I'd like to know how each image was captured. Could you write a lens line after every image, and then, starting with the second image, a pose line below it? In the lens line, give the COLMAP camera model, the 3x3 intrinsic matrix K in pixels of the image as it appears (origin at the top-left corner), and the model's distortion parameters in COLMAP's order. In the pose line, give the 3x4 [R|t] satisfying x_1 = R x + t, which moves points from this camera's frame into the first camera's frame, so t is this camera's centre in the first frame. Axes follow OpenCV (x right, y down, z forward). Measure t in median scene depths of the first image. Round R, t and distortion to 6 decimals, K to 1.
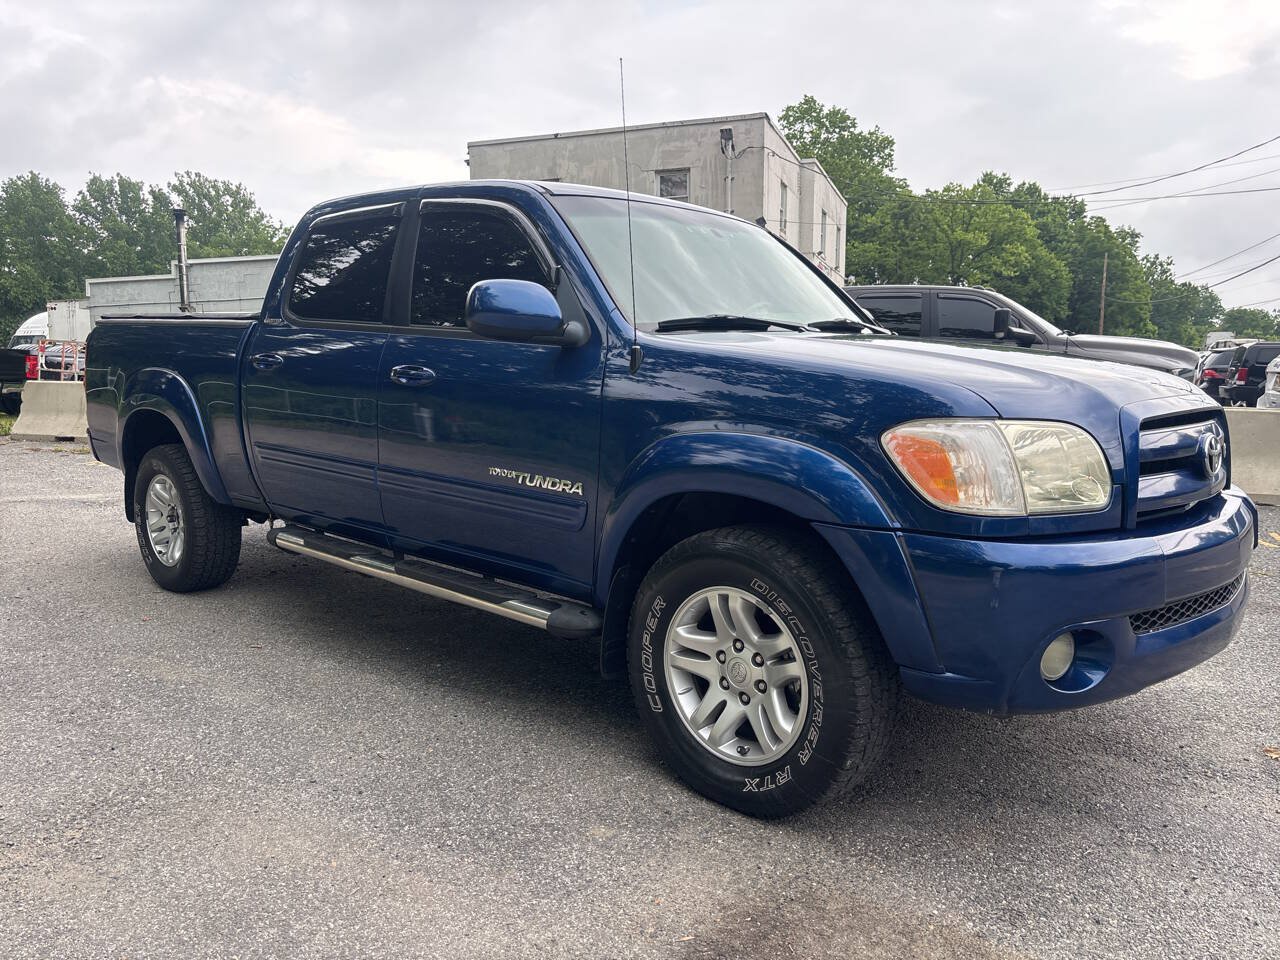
lens RADIAL K [[973.5, 0, 630.9], [0, 973.5, 478.3], [0, 0, 1]] dist [0.043962, -0.044845]
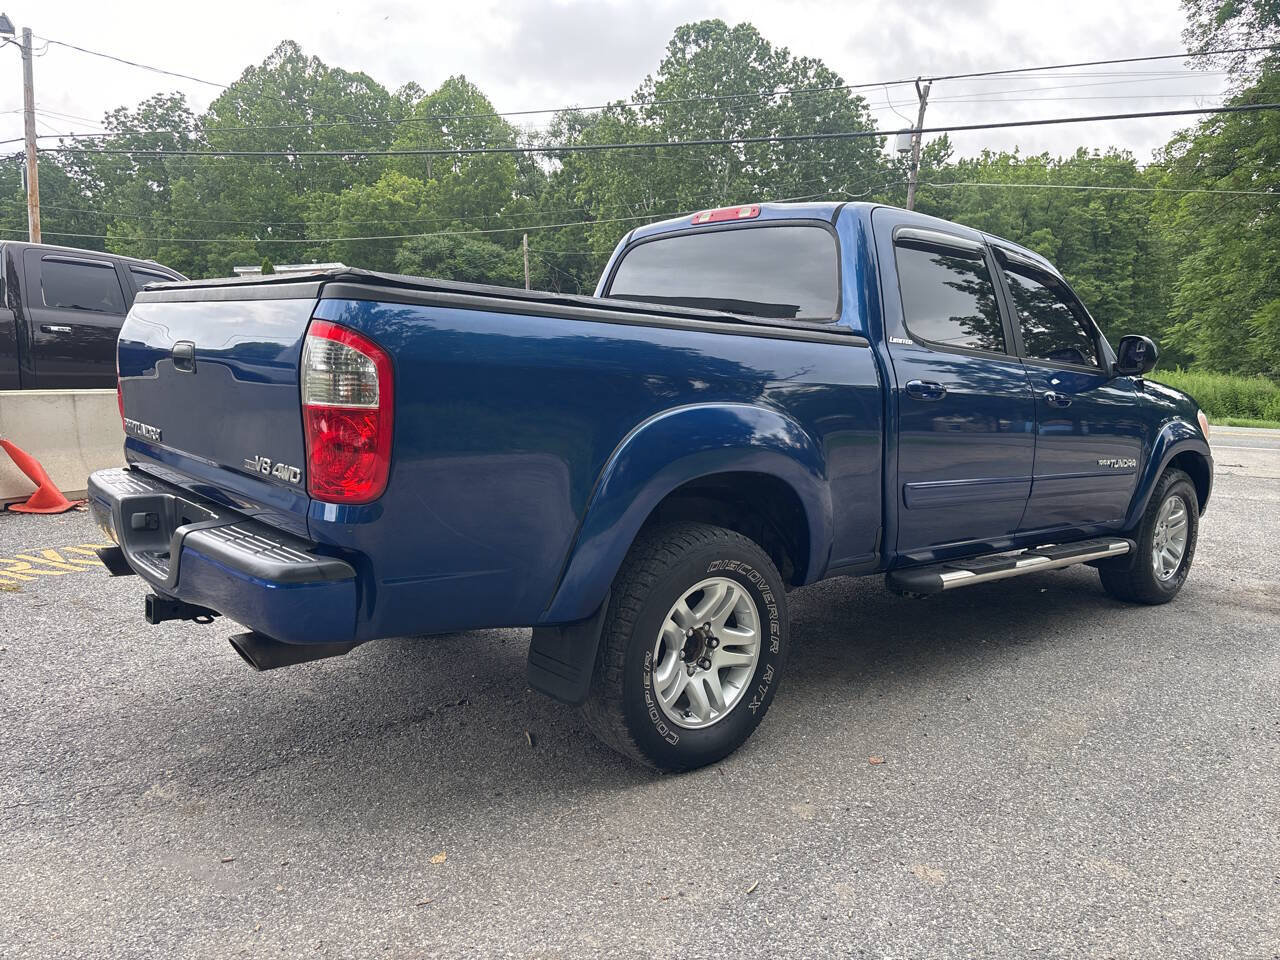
lens RADIAL K [[973.5, 0, 640.0], [0, 973.5, 472.7], [0, 0, 1]] dist [0.043962, -0.044845]
pose [[0.097557, -0.122241, 0.987694, -0.317107], [0.085660, 0.989777, 0.114038, -0.041658], [-0.991537, 0.073480, 0.107031, 0.290087]]
